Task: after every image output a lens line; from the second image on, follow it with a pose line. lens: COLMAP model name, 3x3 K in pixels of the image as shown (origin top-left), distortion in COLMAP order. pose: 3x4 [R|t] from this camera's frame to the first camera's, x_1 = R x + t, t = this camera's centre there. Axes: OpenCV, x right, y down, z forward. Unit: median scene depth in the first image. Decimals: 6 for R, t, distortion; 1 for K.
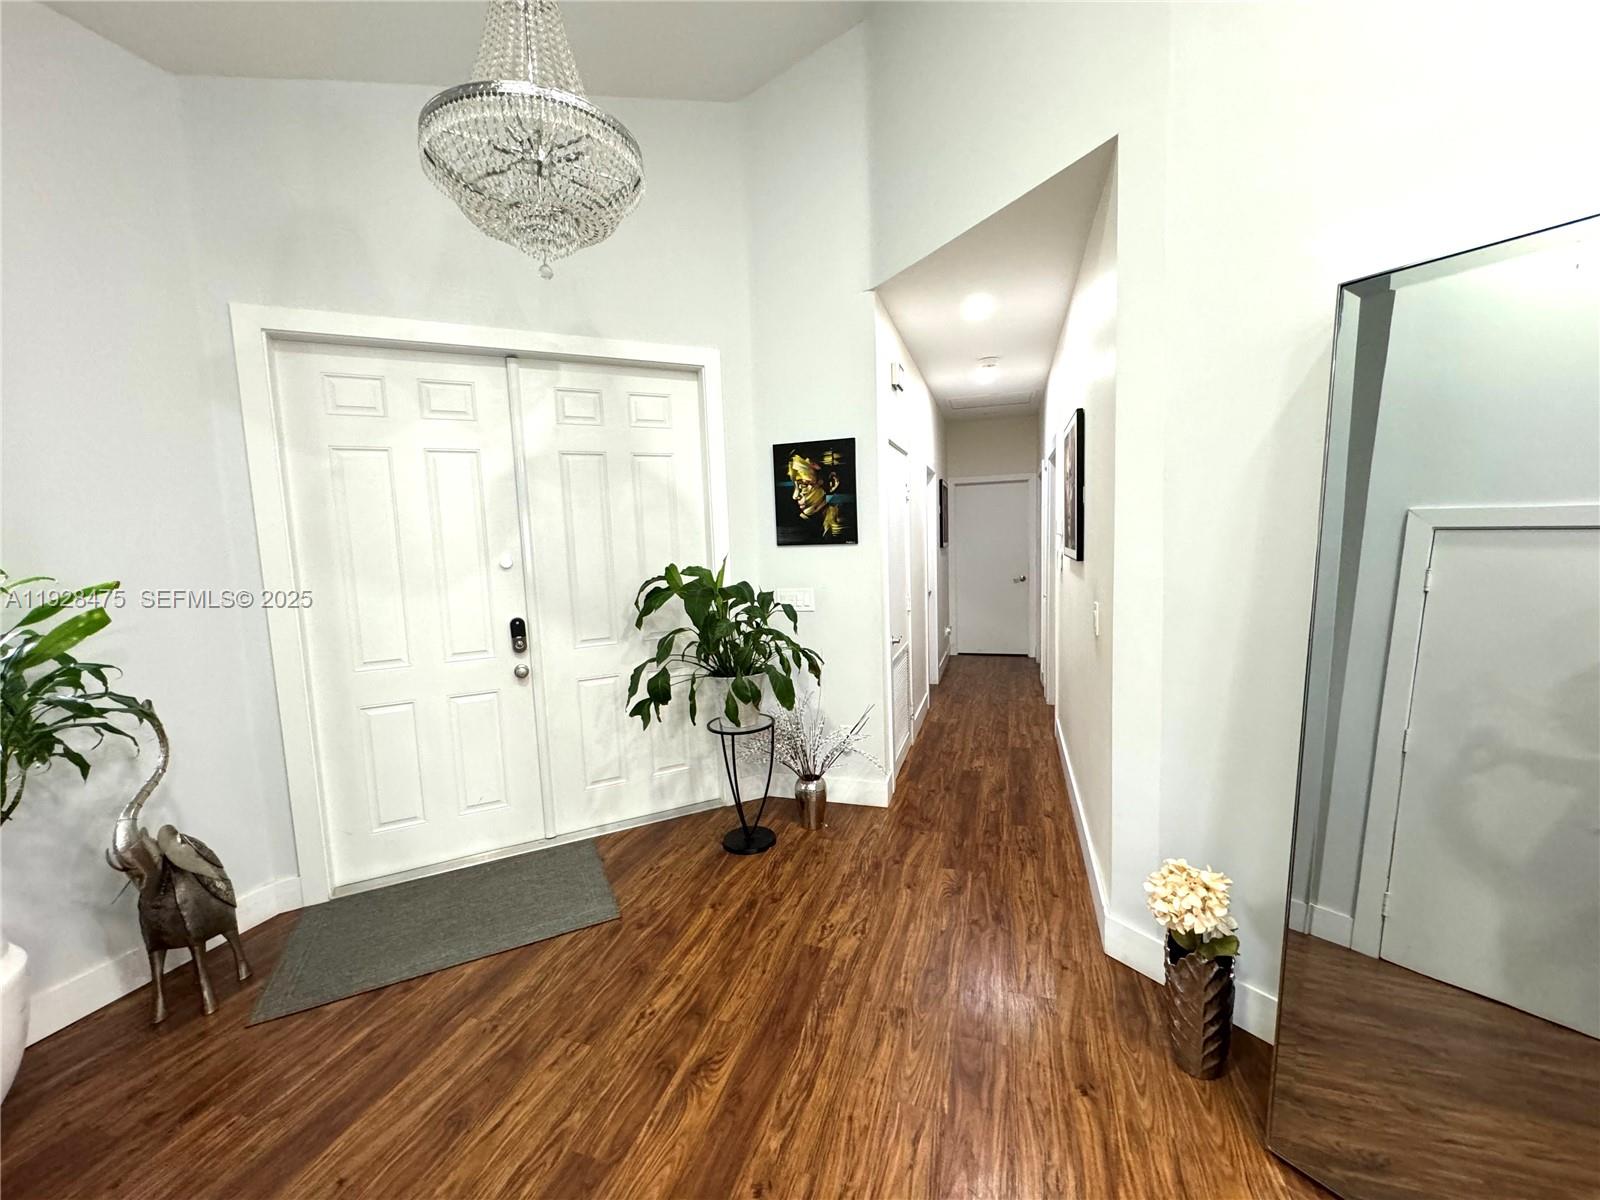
lens RADIAL K [[638.6, 0, 807.2], [0, 638.6, 599.7], [0, 0, 1]] dist [-0.001729, 0.001203]
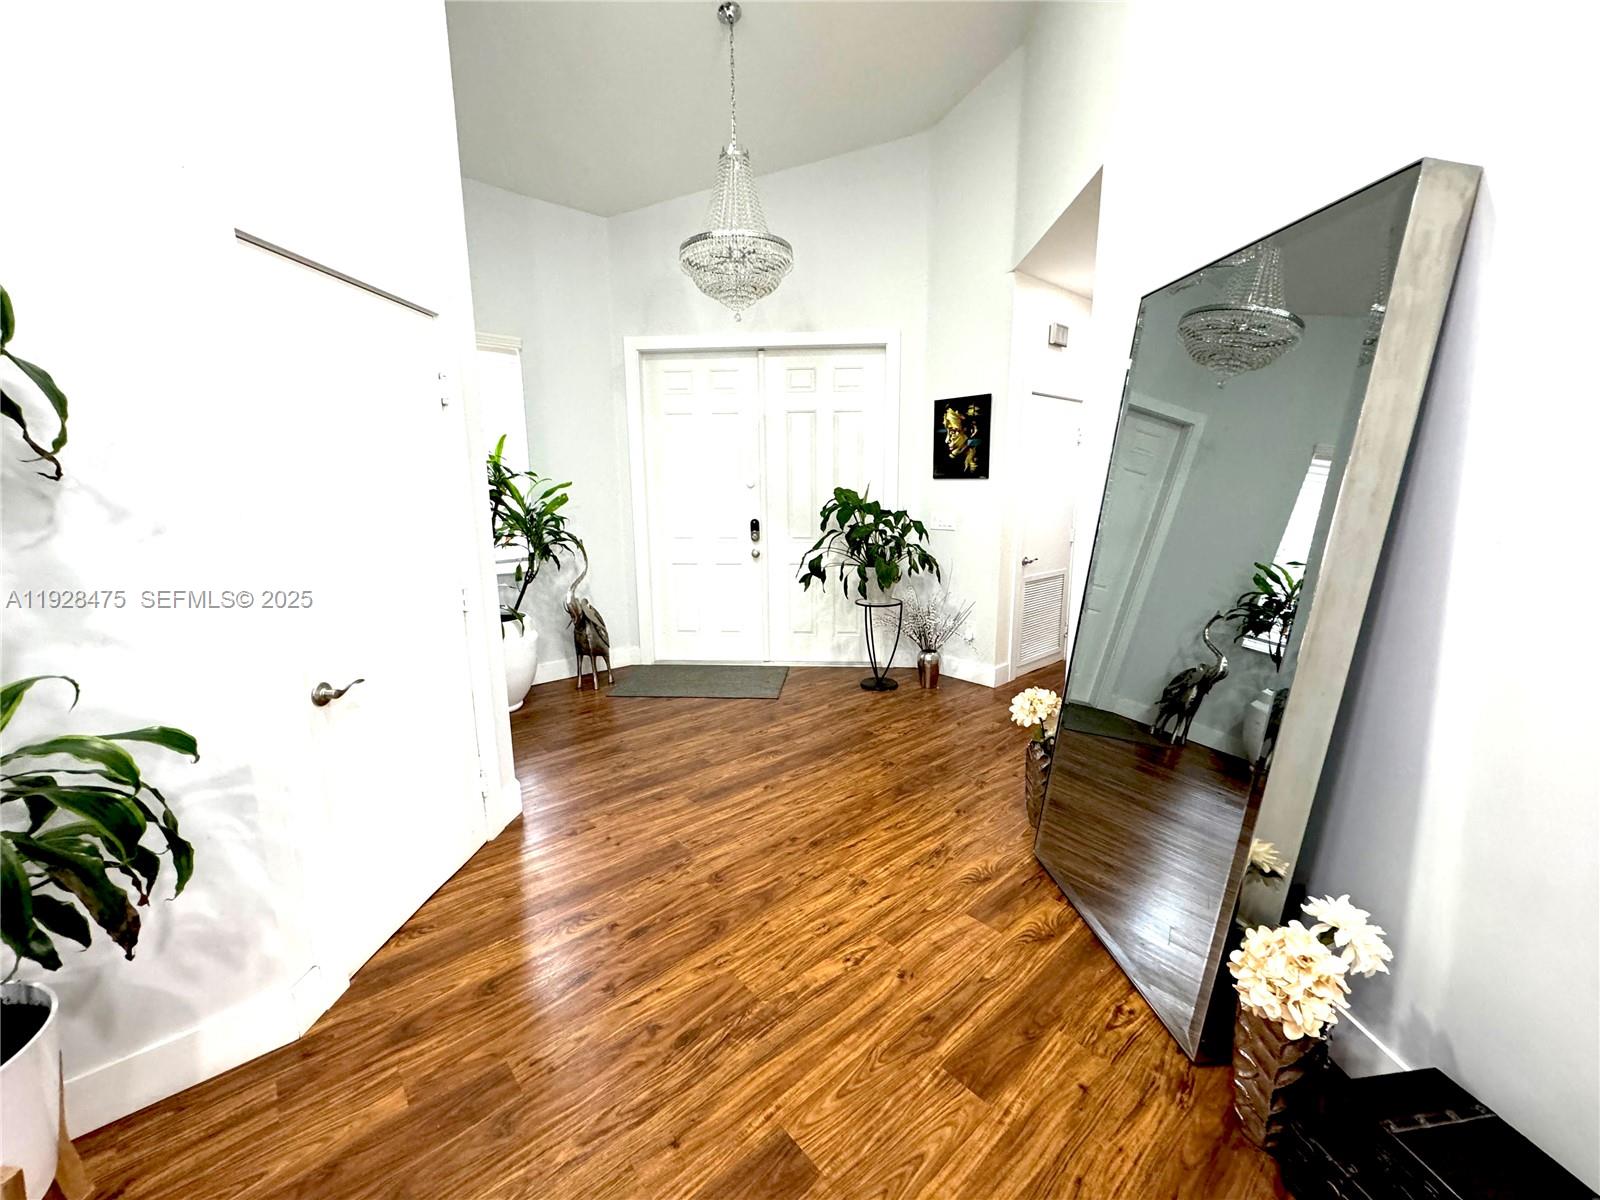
lens RADIAL K [[638.6, 0, 804.3], [0, 638.6, 598.8], [0, 0, 1]] dist [-0.001729, 0.001203]
pose [[0.863505, 0.120860, -0.489645, 0.473897], [-0.076869, 0.991058, 0.109063, 0.044510], [0.498448, -0.056538, 0.865074, -0.337668]]
